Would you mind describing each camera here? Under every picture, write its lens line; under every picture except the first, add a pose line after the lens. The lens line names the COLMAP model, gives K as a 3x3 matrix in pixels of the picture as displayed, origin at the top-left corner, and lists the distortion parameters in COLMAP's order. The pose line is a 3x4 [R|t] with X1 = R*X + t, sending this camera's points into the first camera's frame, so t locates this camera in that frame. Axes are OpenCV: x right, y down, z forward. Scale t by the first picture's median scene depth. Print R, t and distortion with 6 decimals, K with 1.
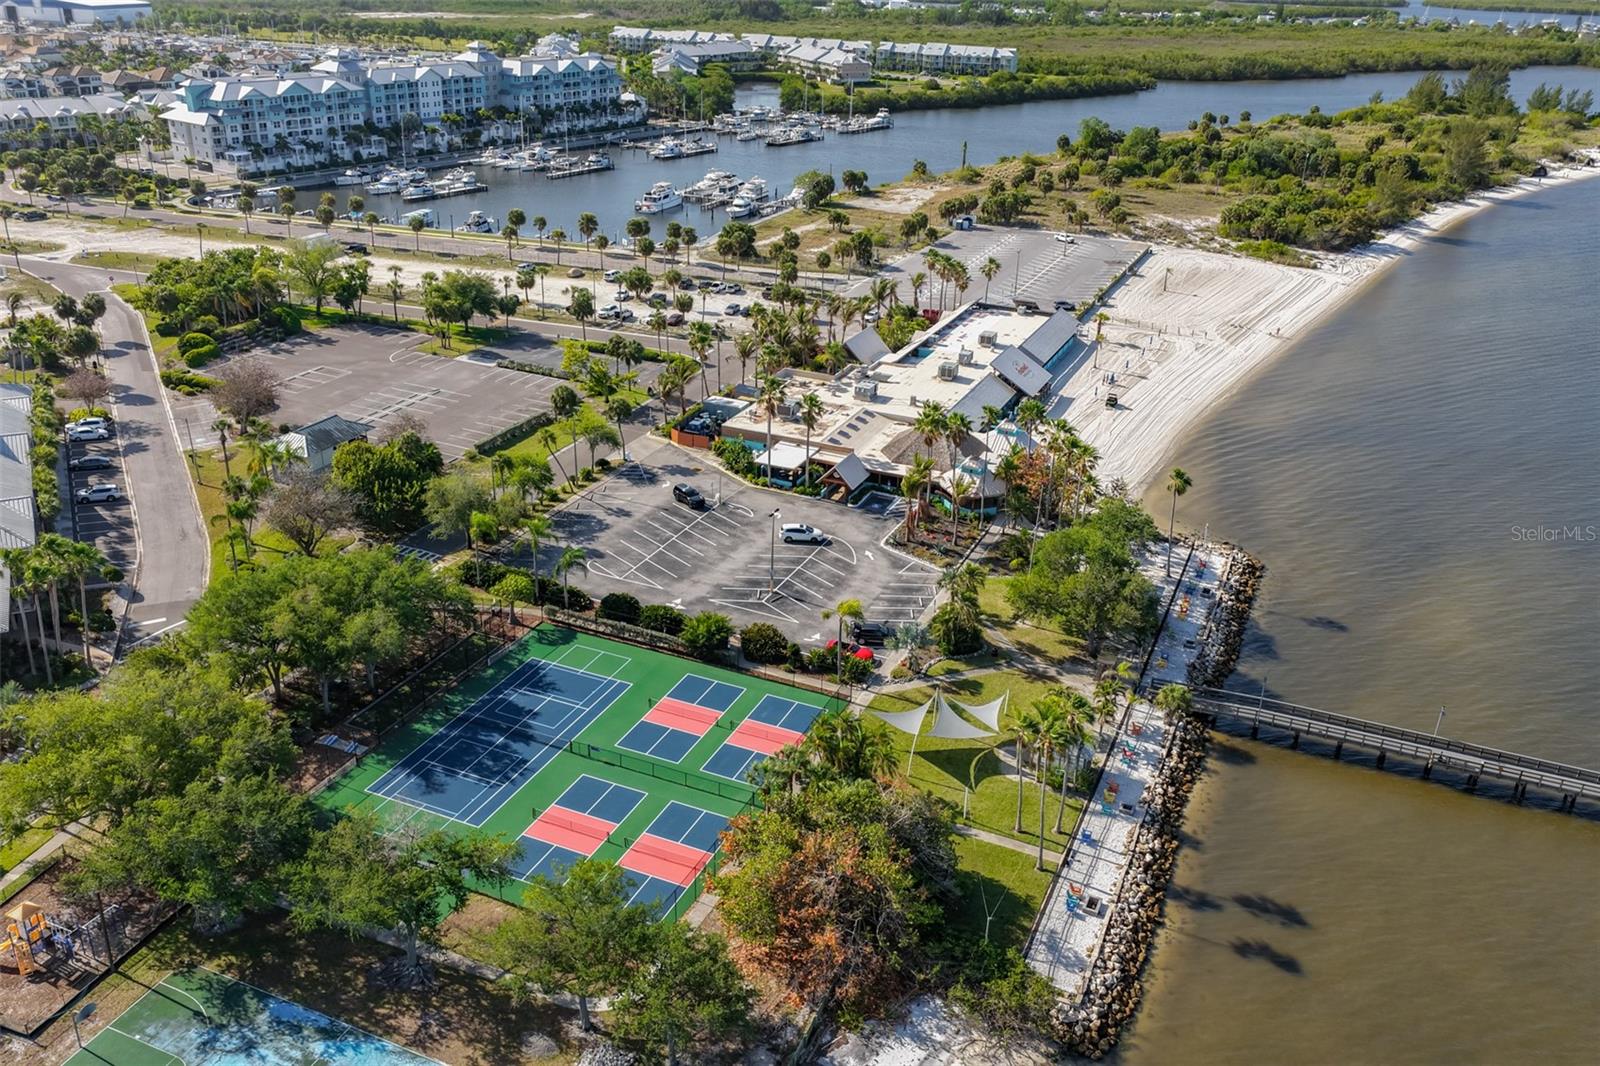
lens RADIAL K [[1323.7, 0, 800.0], [0, 1323.7, 533.0], [0, 0, 1]] dist [-0.005886, 0.017328]
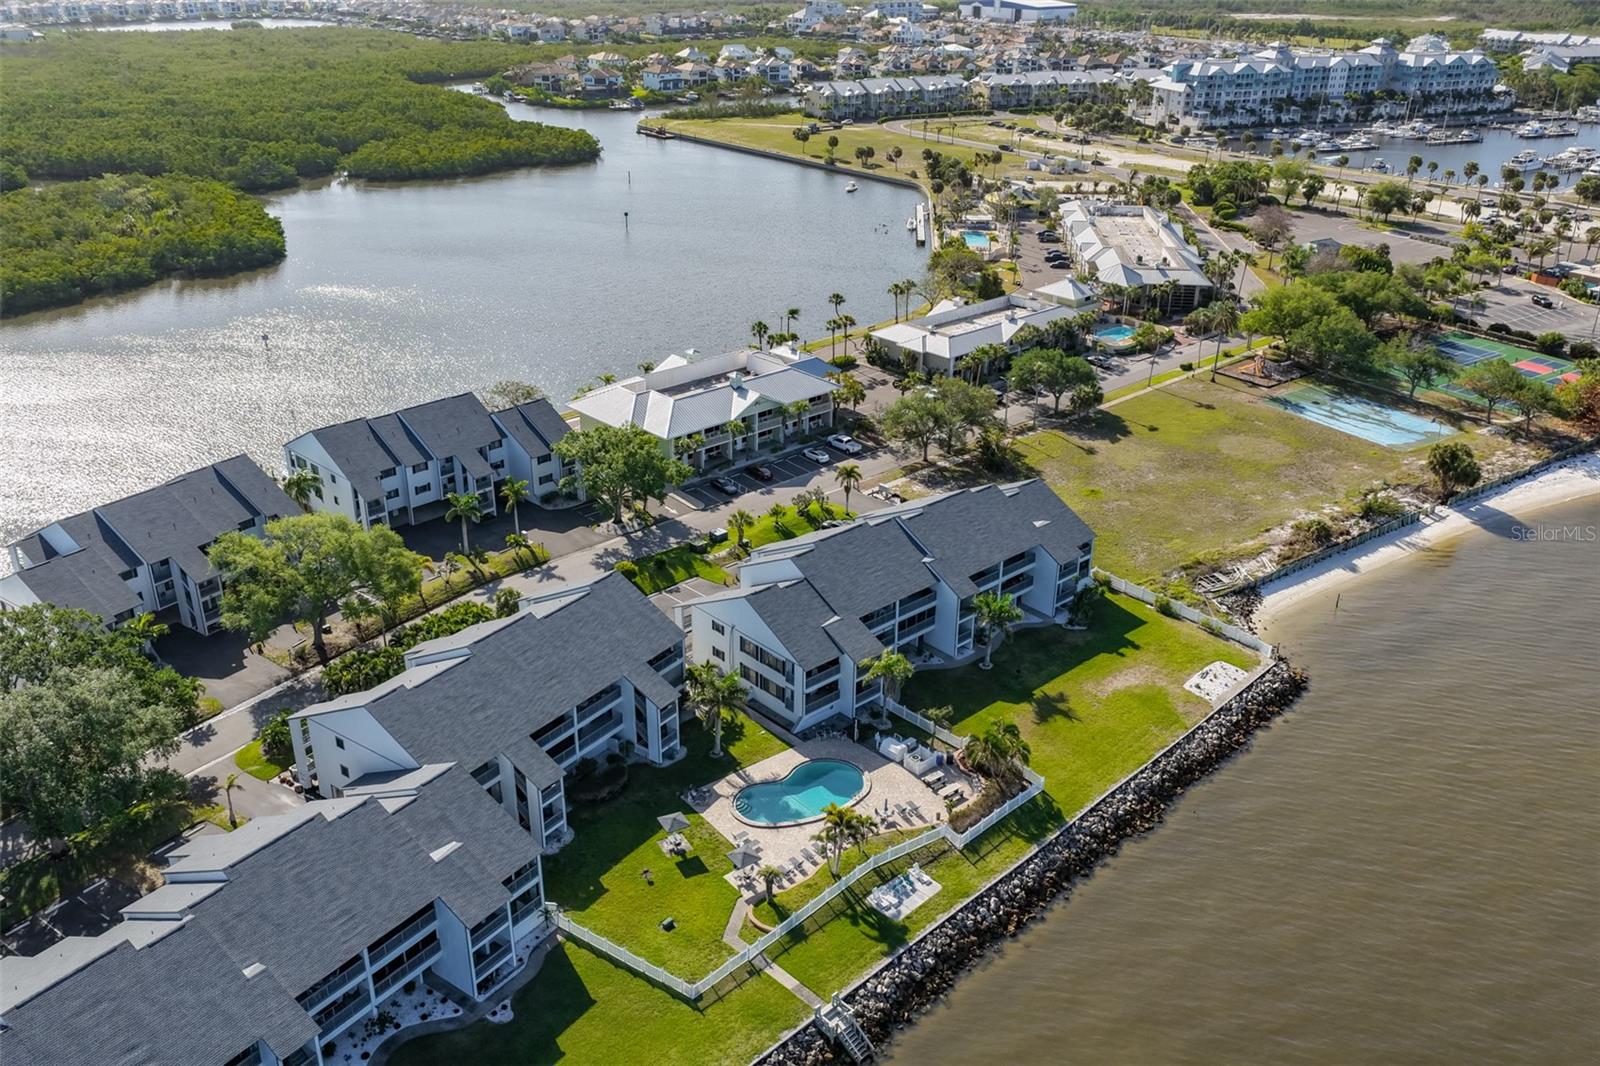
lens RADIAL K [[1323.7, 0, 800.0], [0, 1323.7, 533.0], [0, 0, 1]] dist [-0.005886, 0.017328]
pose [[0.847559, 0.204121, -0.489876, 0.000882], [-0.204353, 0.977423, 0.053710, 0.148910], [0.489780, 0.054585, 0.870136, -0.379685]]
